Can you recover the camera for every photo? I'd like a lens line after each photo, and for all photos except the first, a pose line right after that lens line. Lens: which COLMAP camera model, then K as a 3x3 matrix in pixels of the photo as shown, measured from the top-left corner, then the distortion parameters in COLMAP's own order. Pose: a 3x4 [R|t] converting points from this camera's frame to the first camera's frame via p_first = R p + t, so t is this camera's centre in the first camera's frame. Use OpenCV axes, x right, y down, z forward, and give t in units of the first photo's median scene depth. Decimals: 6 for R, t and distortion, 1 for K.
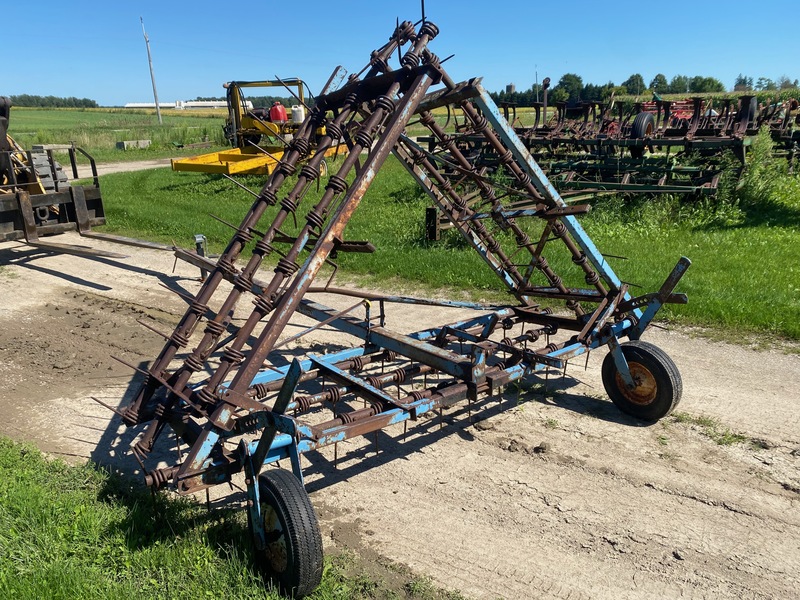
lens RADIAL K [[608.8, 0, 400.0], [0, 608.8, 300.0], [0, 0, 1]] dist [0.003103, -0.000120]
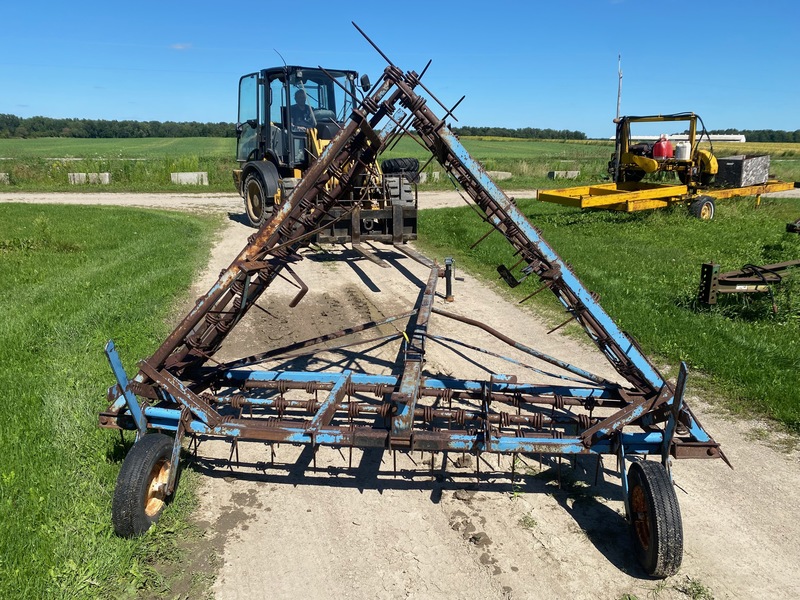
lens RADIAL K [[608.8, 0, 400.0], [0, 608.8, 300.0], [0, 0, 1]] dist [0.003103, -0.000120]
pose [[0.750631, 0.177830, -0.636341, 0.155239], [-0.209878, 0.977393, 0.025566, -0.020951], [0.626502, 0.114364, 0.770984, 0.055830]]
